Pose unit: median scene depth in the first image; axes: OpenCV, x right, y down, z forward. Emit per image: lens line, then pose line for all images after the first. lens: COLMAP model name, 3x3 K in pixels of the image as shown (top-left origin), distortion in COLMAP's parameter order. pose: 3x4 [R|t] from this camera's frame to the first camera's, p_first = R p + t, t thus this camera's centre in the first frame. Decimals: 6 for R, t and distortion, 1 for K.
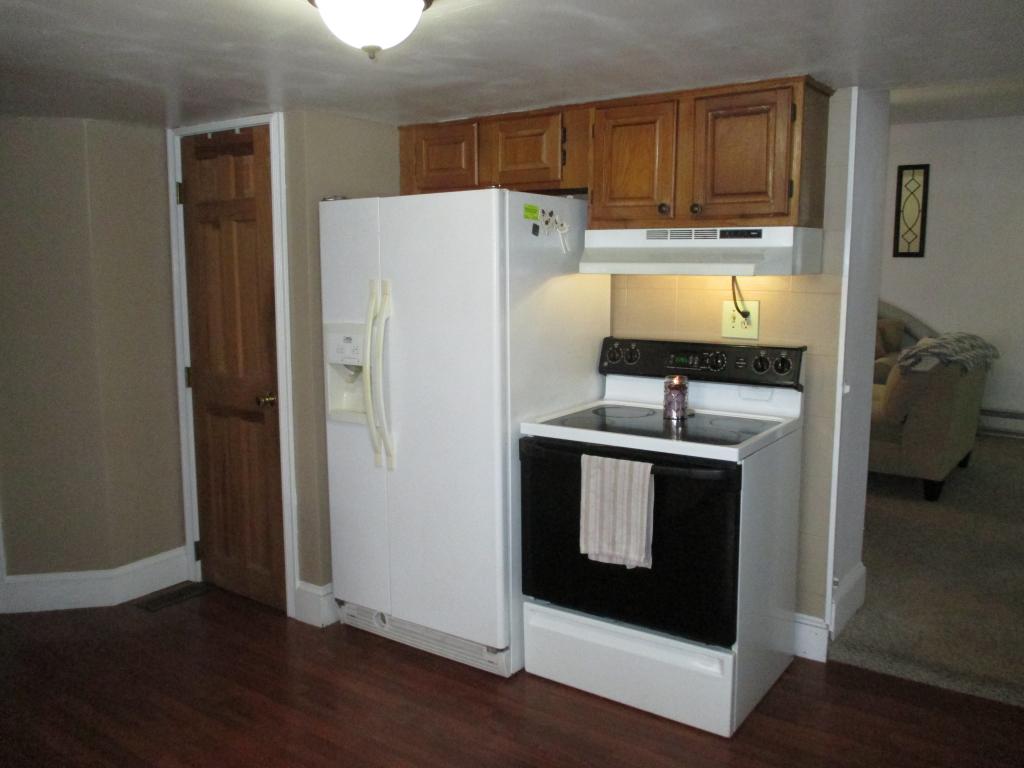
lens RADIAL K [[853.7, 0, 514.3], [0, 853.7, 369.5], [0, 0, 1]] dist [-0.037429, 0.000070]
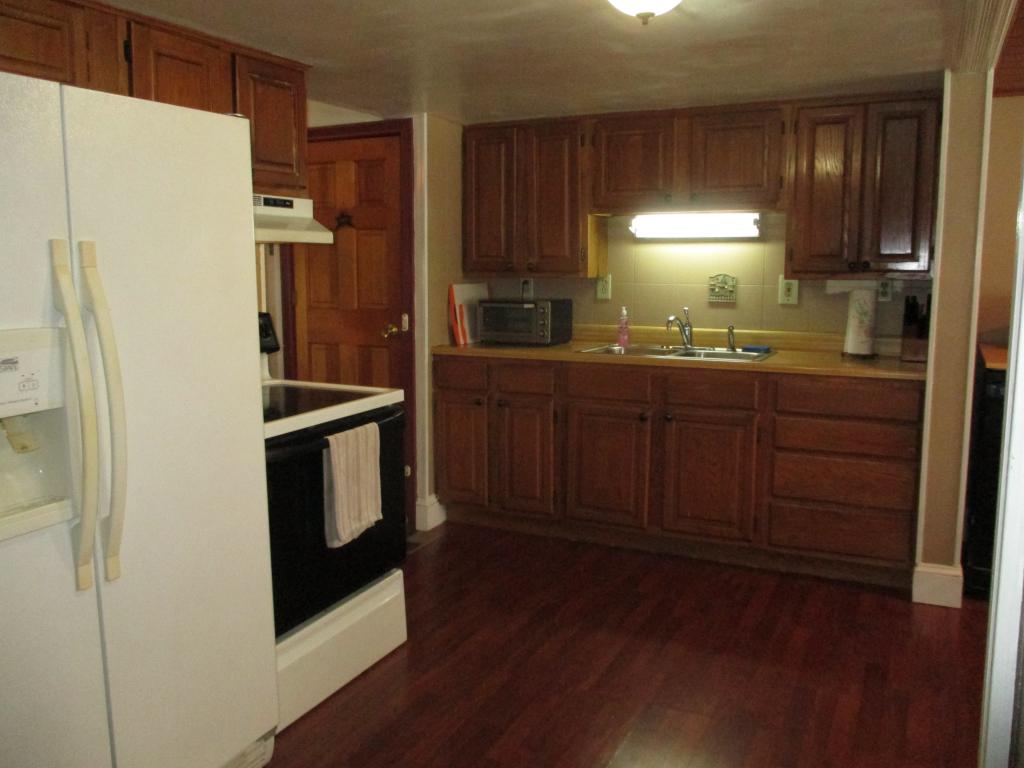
lens RADIAL K [[853.7, 0, 514.3], [0, 853.7, 369.5], [0, 0, 1]] dist [-0.037429, 0.000070]
pose [[-0.176665, -0.123819, 0.976452, -0.828361], [0.115831, 0.982547, 0.145548, -0.079485], [-0.977432, 0.138817, -0.159240, 0.931253]]
